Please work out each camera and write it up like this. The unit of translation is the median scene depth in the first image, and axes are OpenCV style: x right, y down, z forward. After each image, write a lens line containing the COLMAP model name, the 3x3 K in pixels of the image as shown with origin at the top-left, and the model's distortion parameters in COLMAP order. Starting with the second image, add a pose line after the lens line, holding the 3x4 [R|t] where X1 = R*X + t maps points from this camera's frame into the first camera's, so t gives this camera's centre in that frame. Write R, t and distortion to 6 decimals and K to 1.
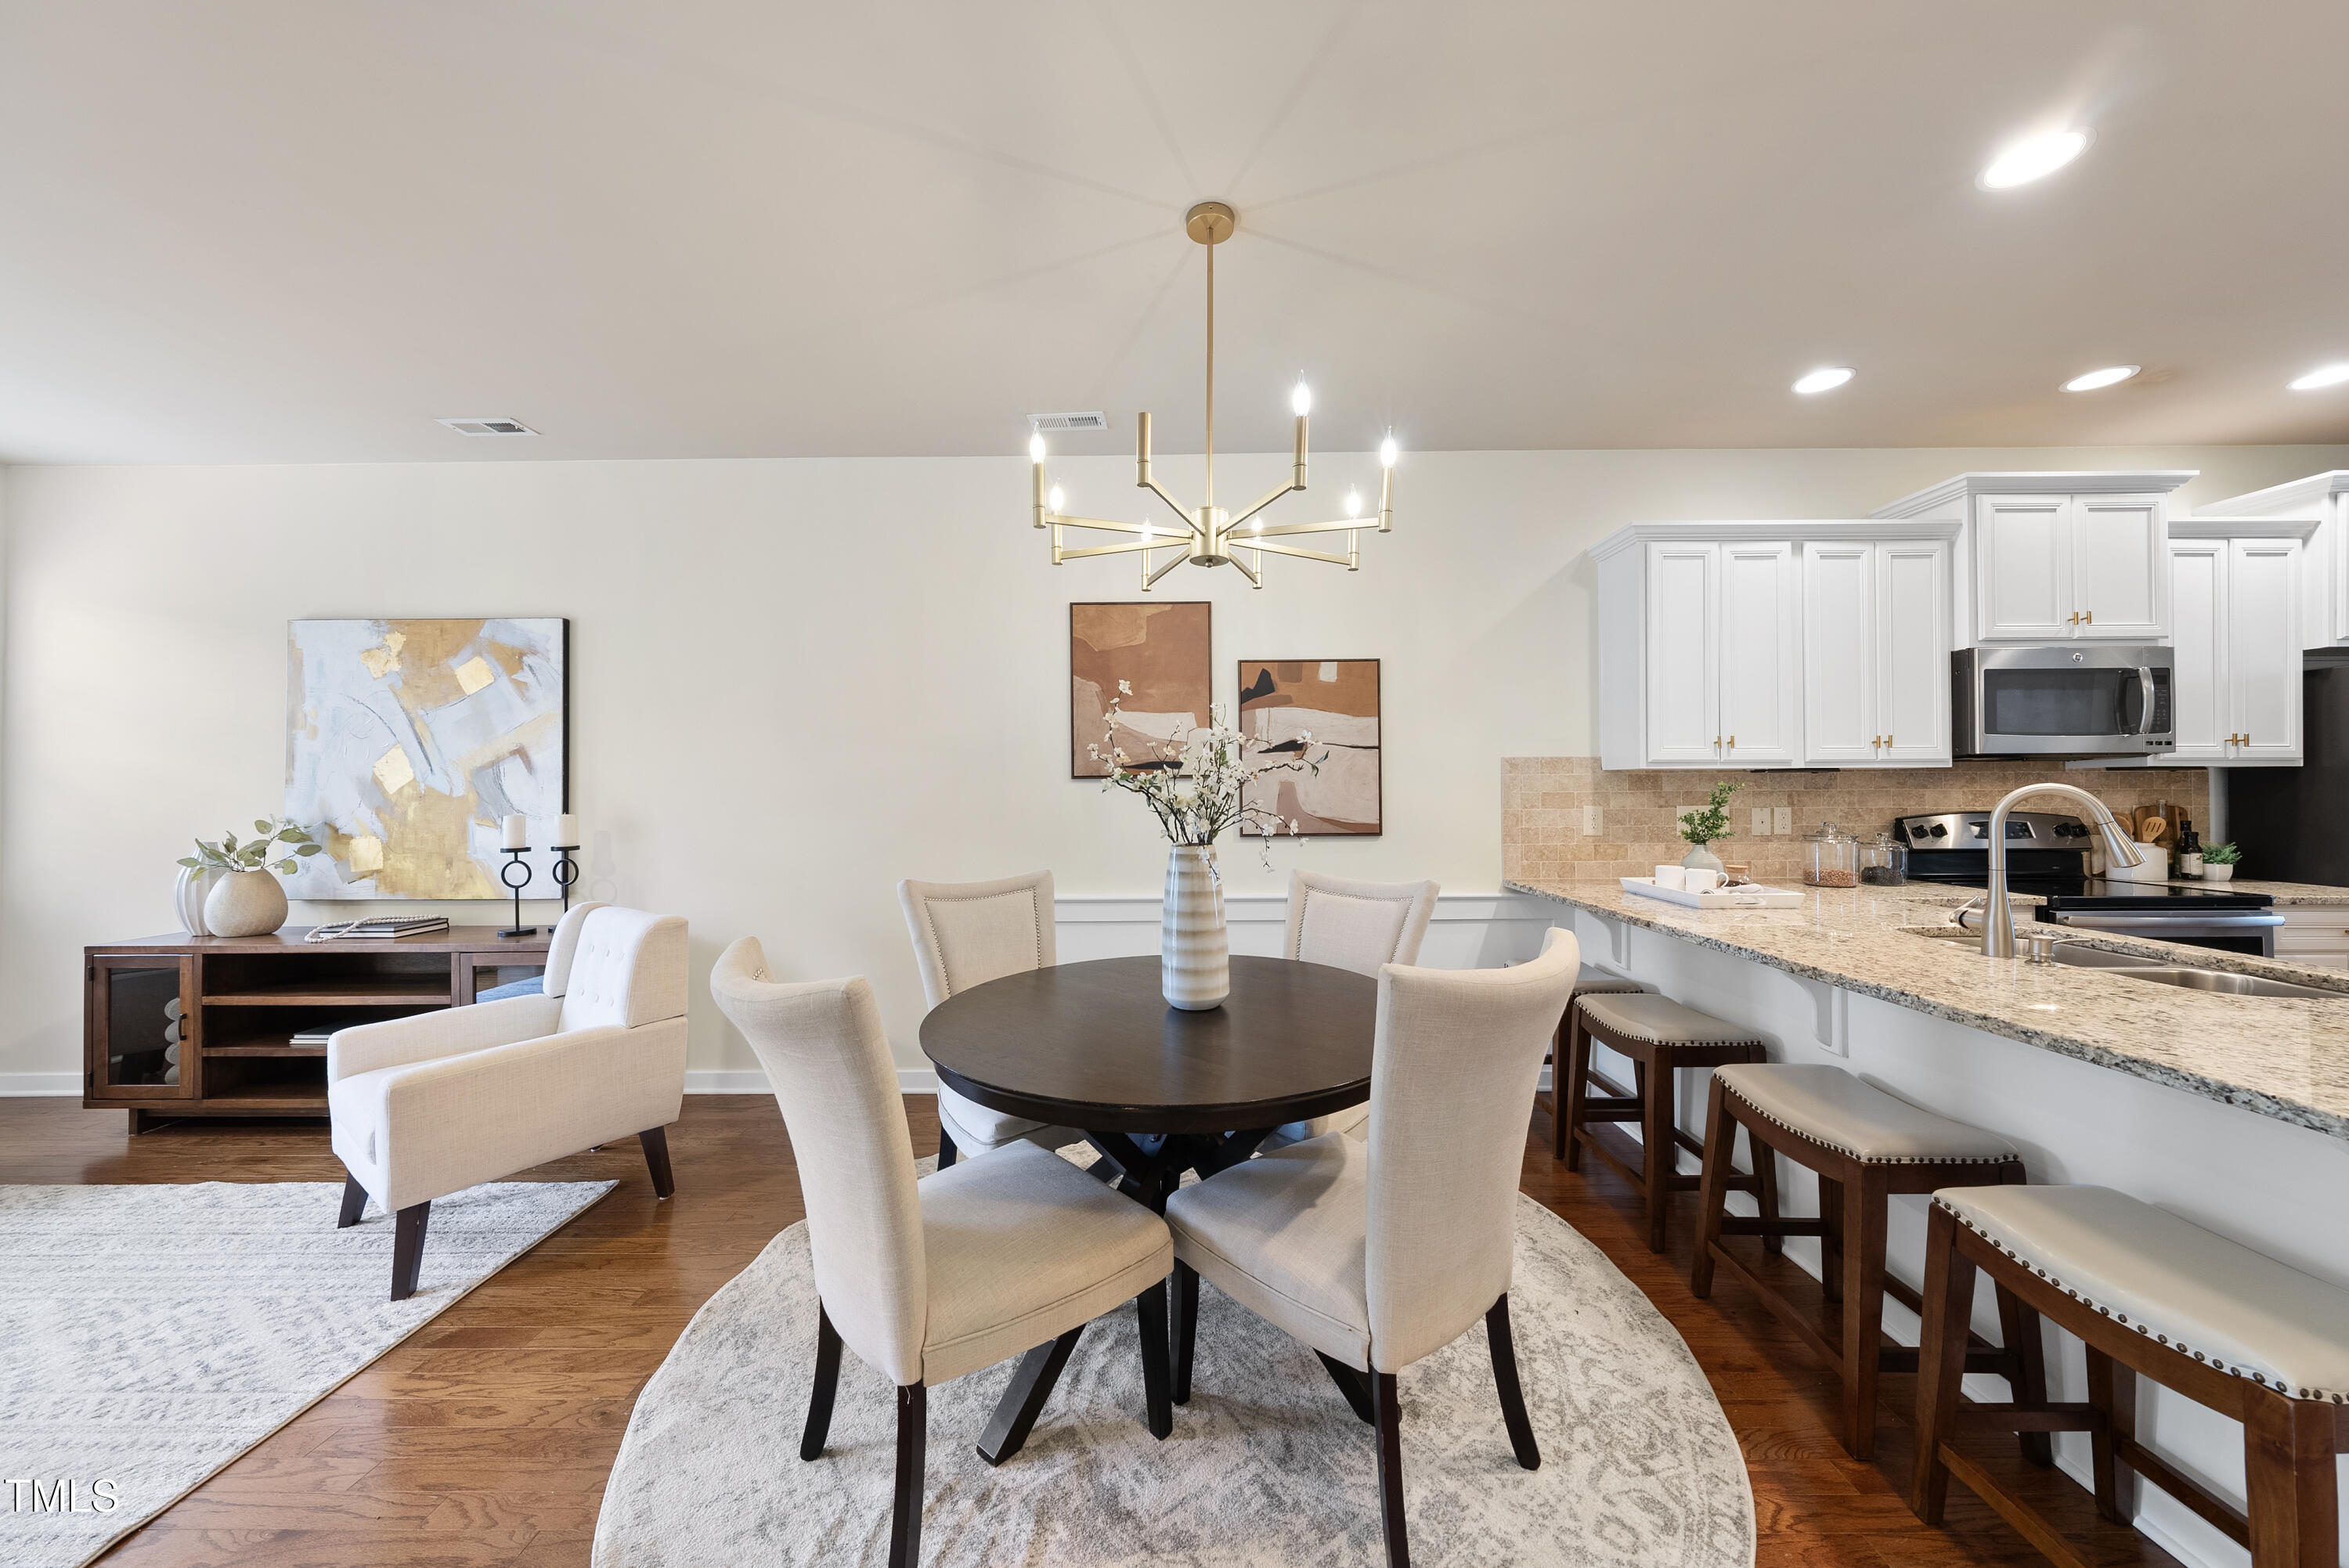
lens RADIAL K [[805.6, 0, 1171.4], [0, 805.6, 780.8], [0, 0, 1]] dist [-0.005059, 0.000577]
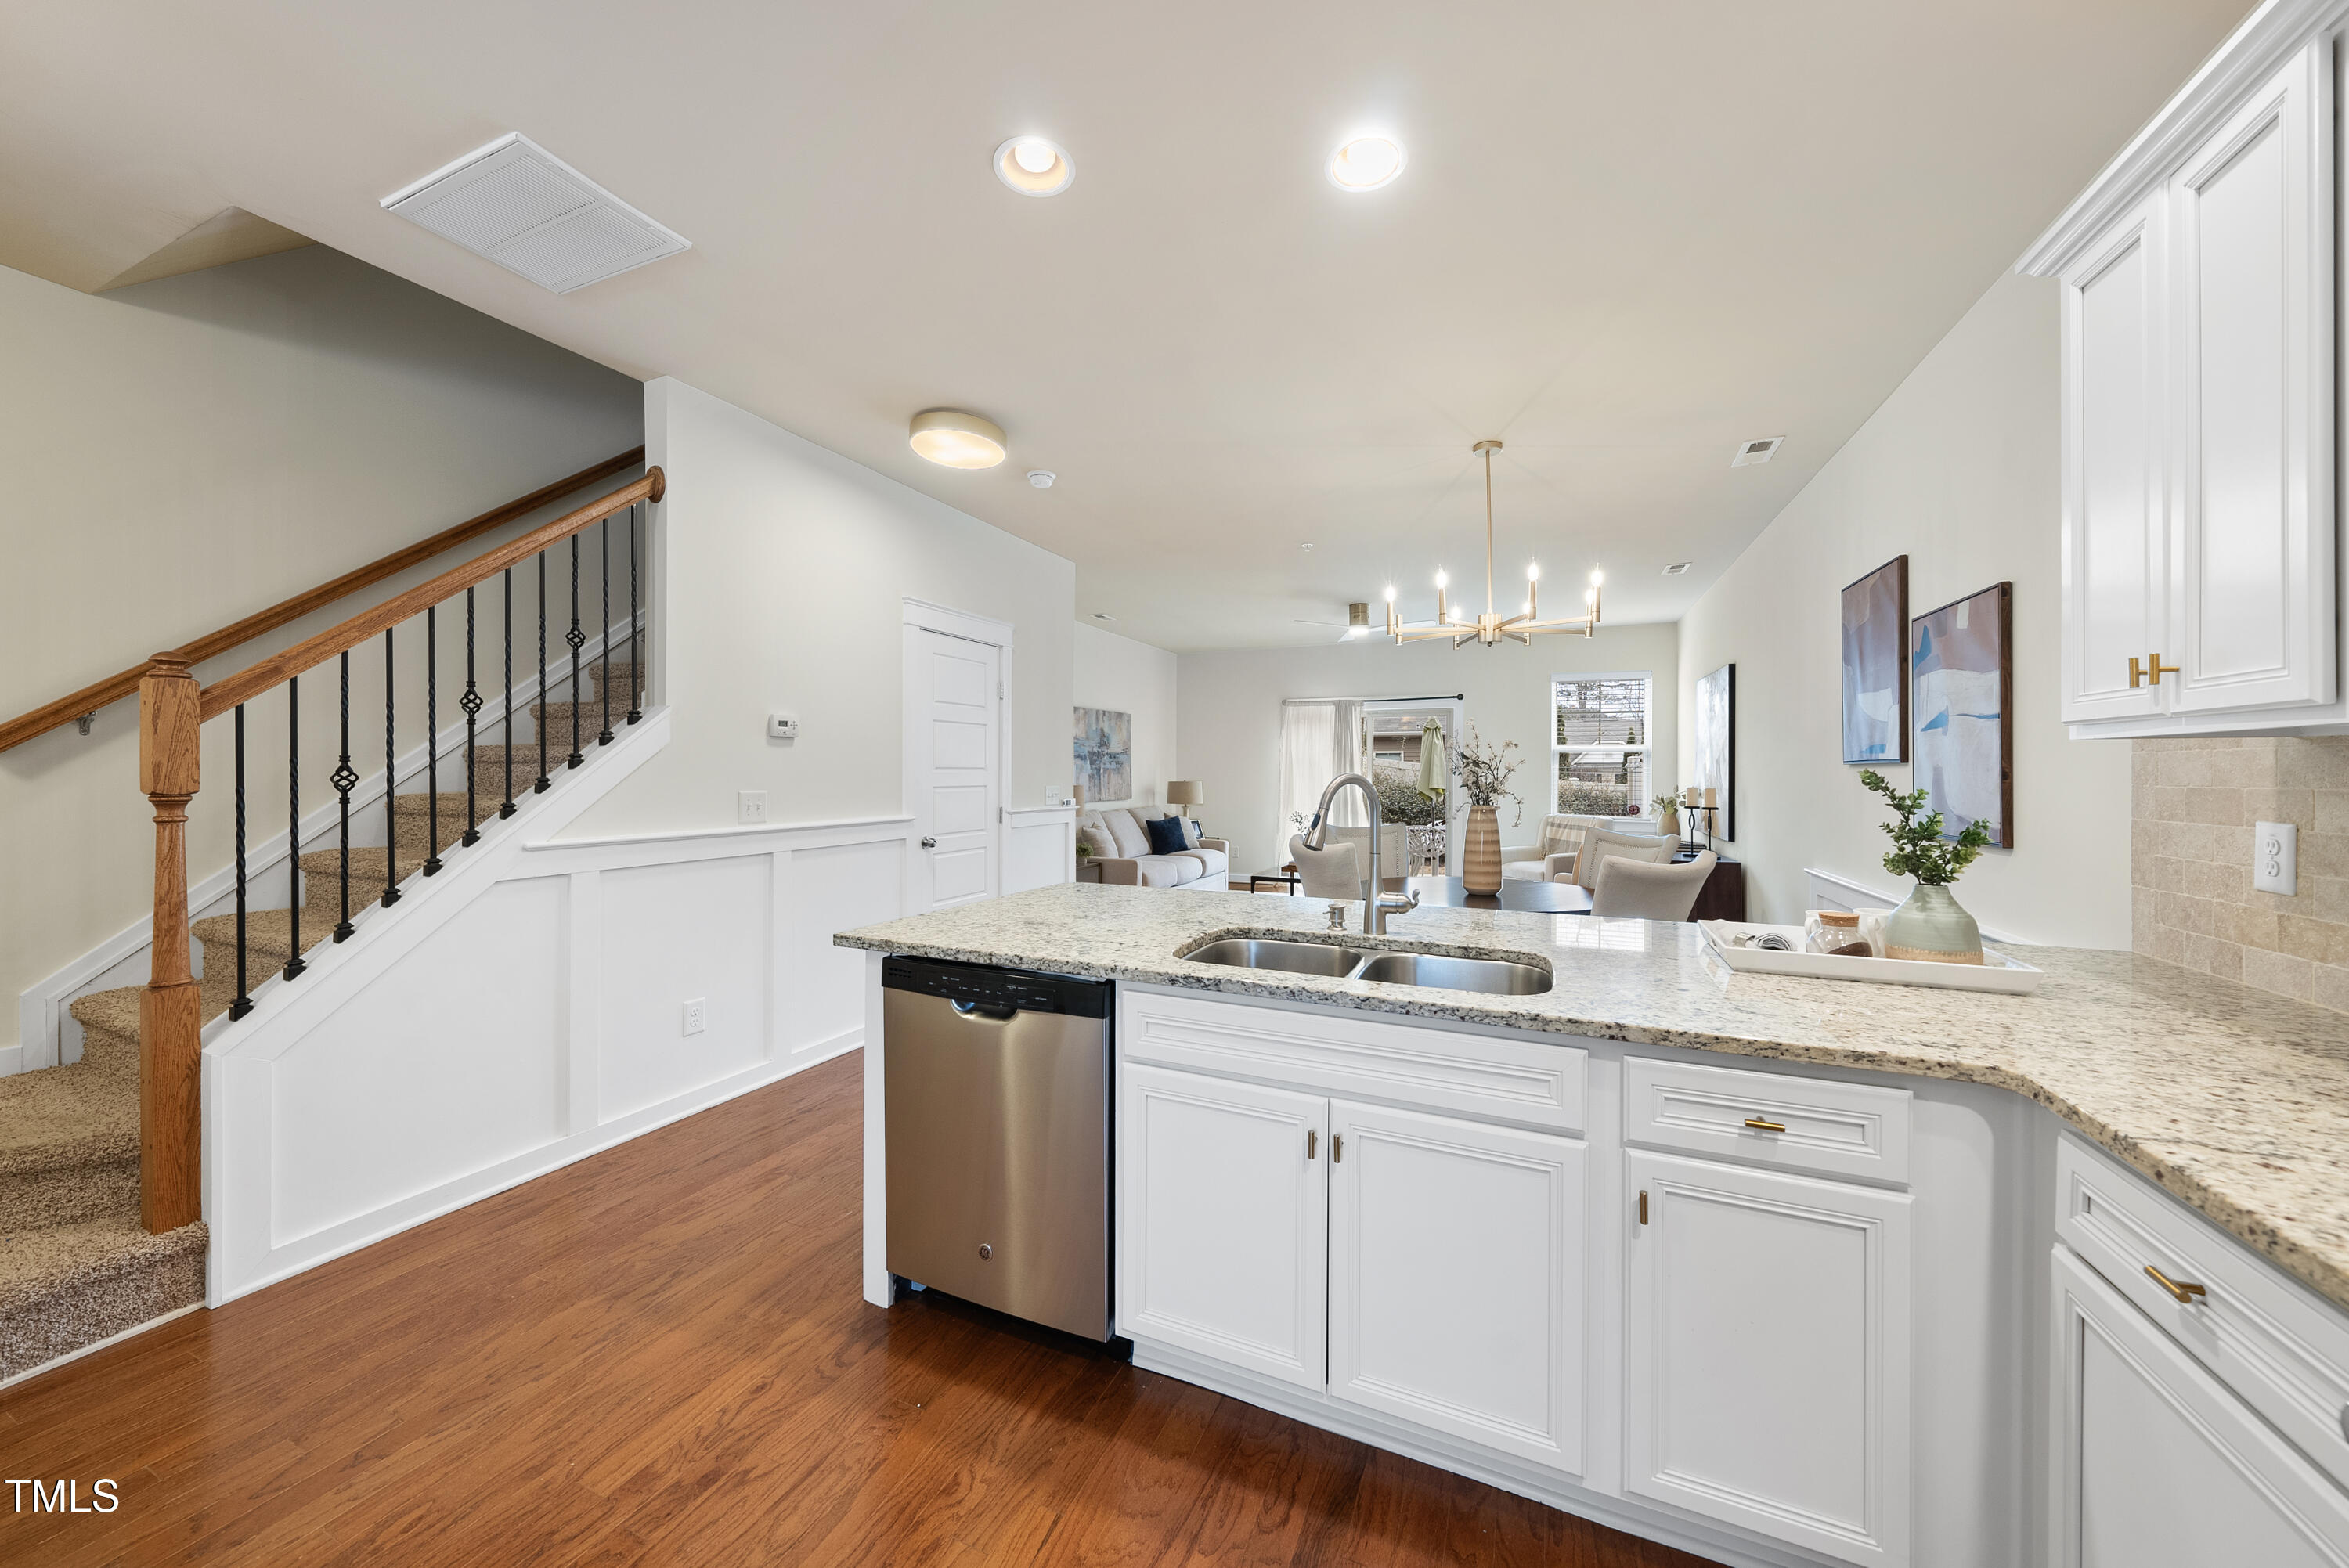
lens RADIAL K [[813.6, 0, 1171.9], [0, 813.6, 772.8], [0, 0, 1]] dist [-0.002692, -0.000175]
pose [[-0.398755, 0.004829, -0.917045, 1.308581], [0.008401, 0.999963, 0.001612, -0.000826], [0.917019, -0.007061, -0.398781, 0.724449]]
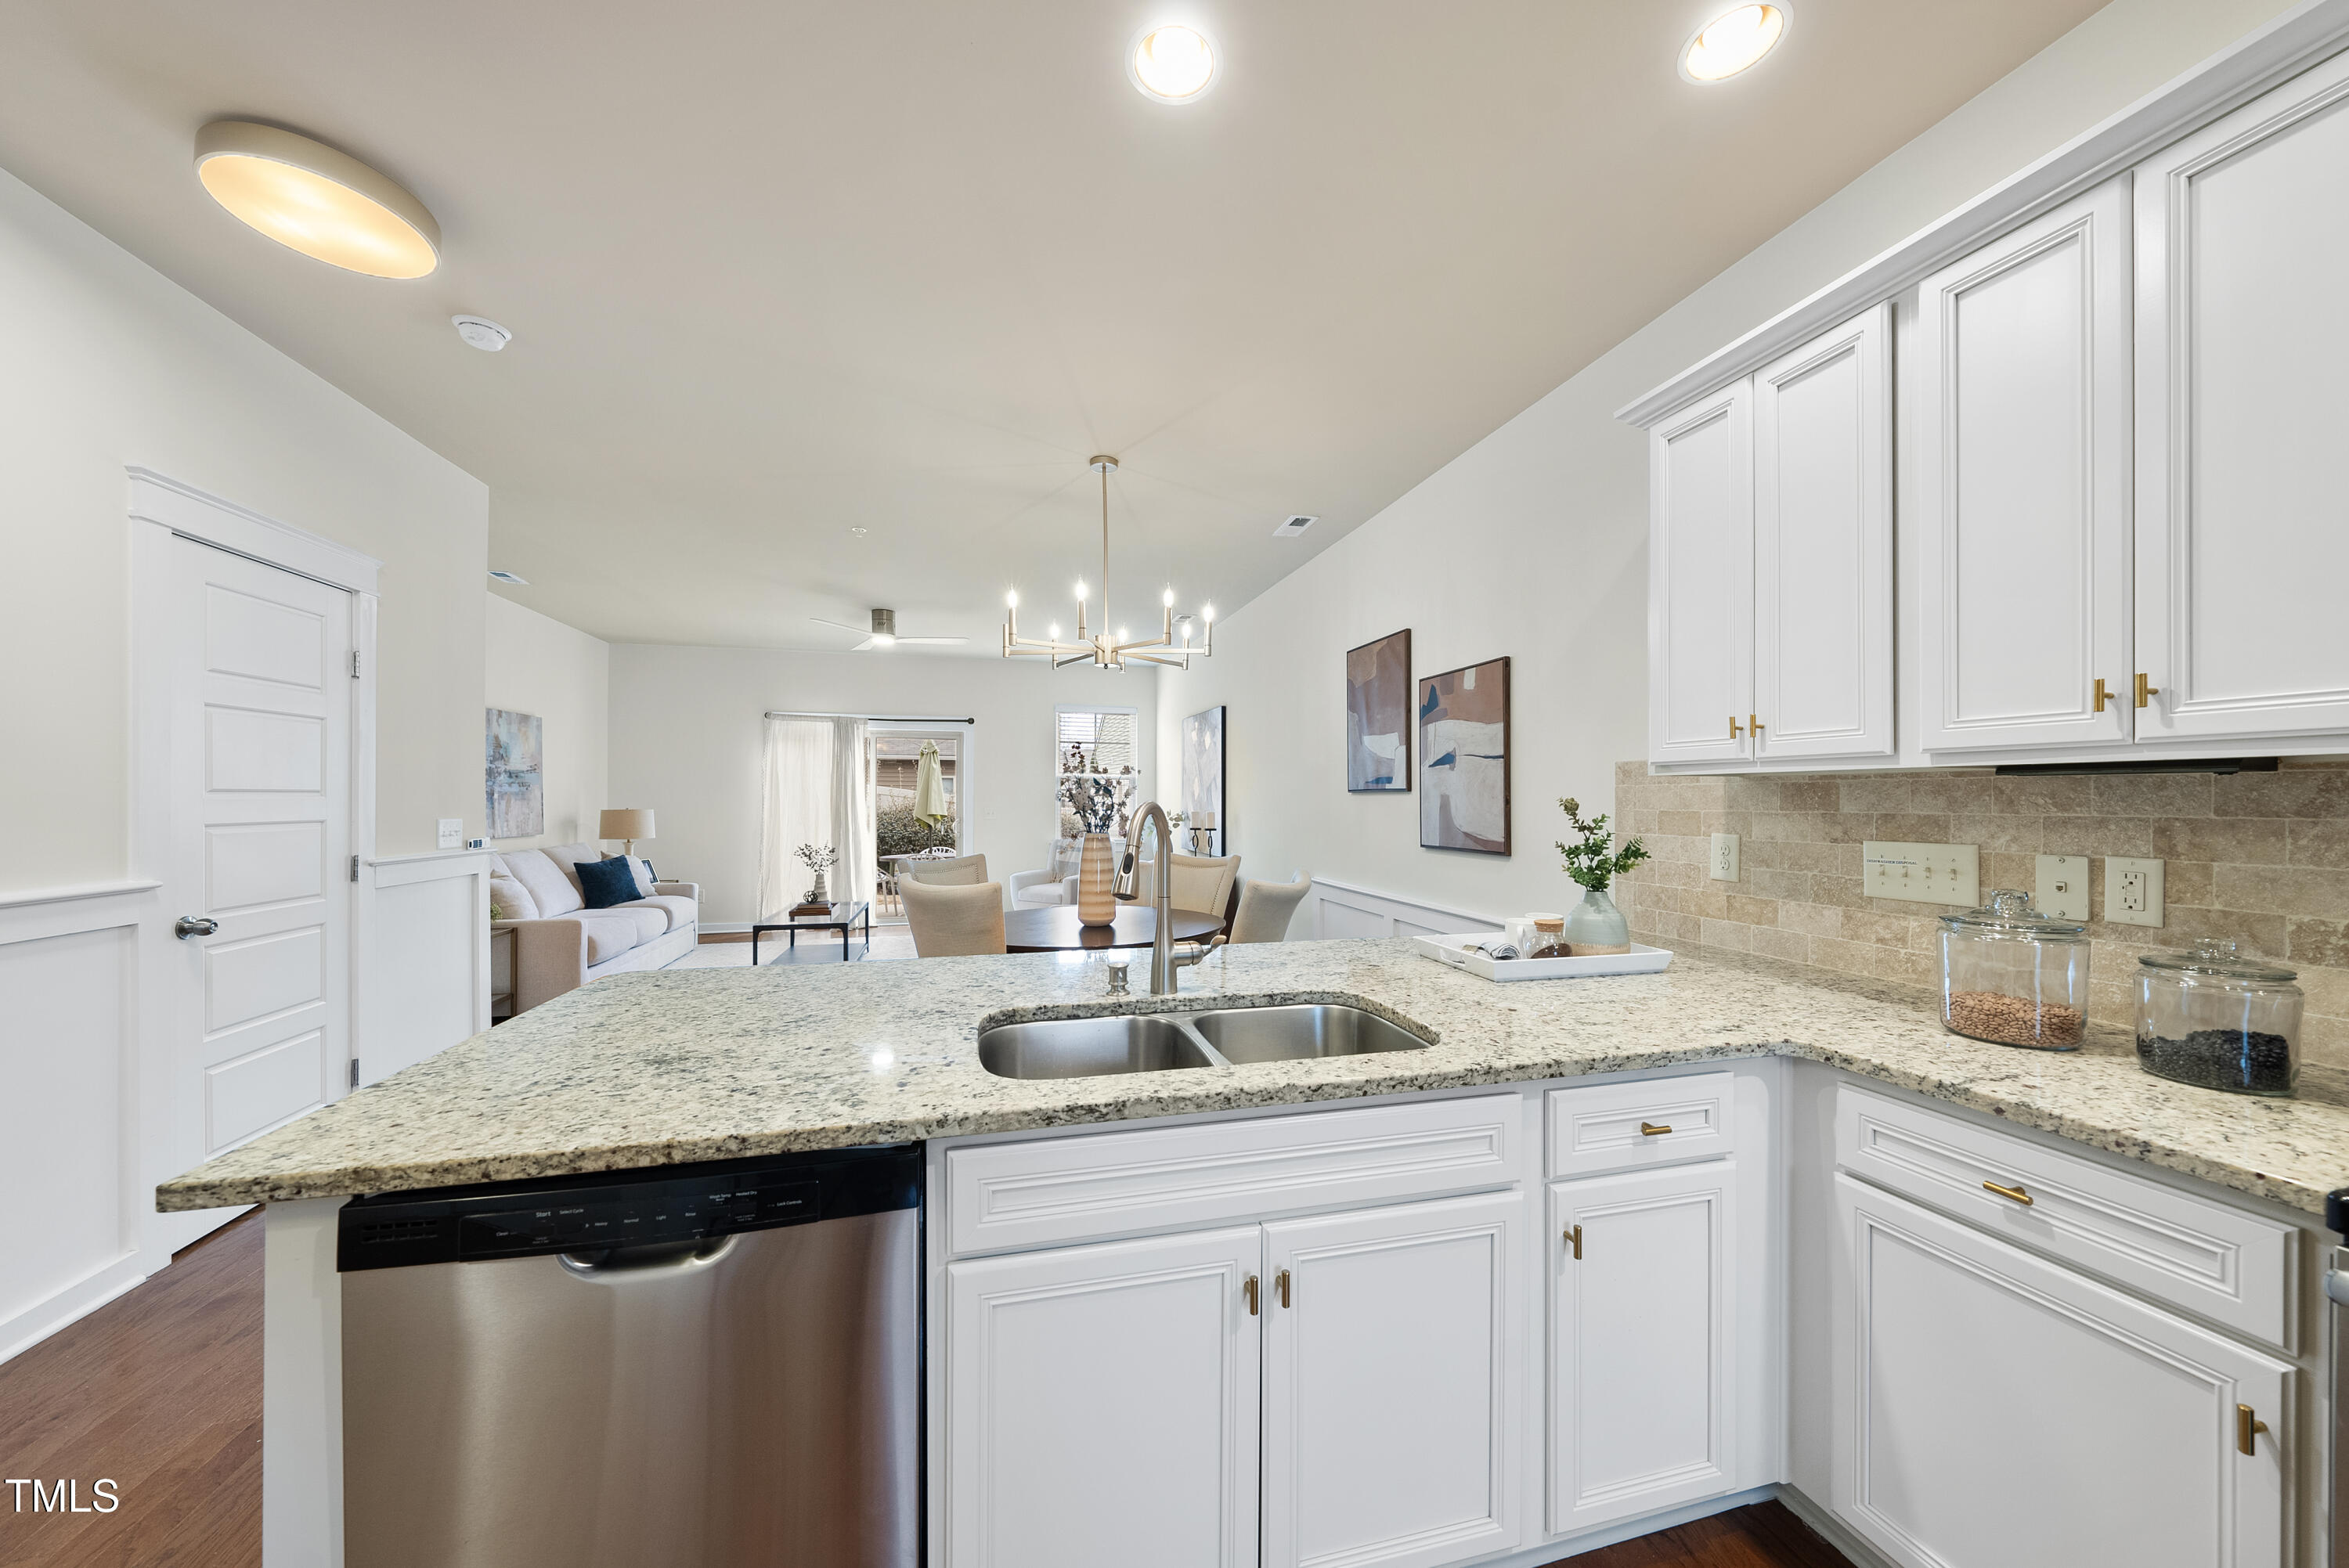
lens RADIAL K [[813.2, 0, 1180.7], [0, 813.2, 797.2], [0, 0, 1]] dist [-0.003157, -0.000037]
pose [[0.263786, 0.003855, -0.964574, 1.171678], [0.004824, 0.999974, 0.005316, -0.003400], [0.964569, -0.006056, 0.263760, 0.475323]]
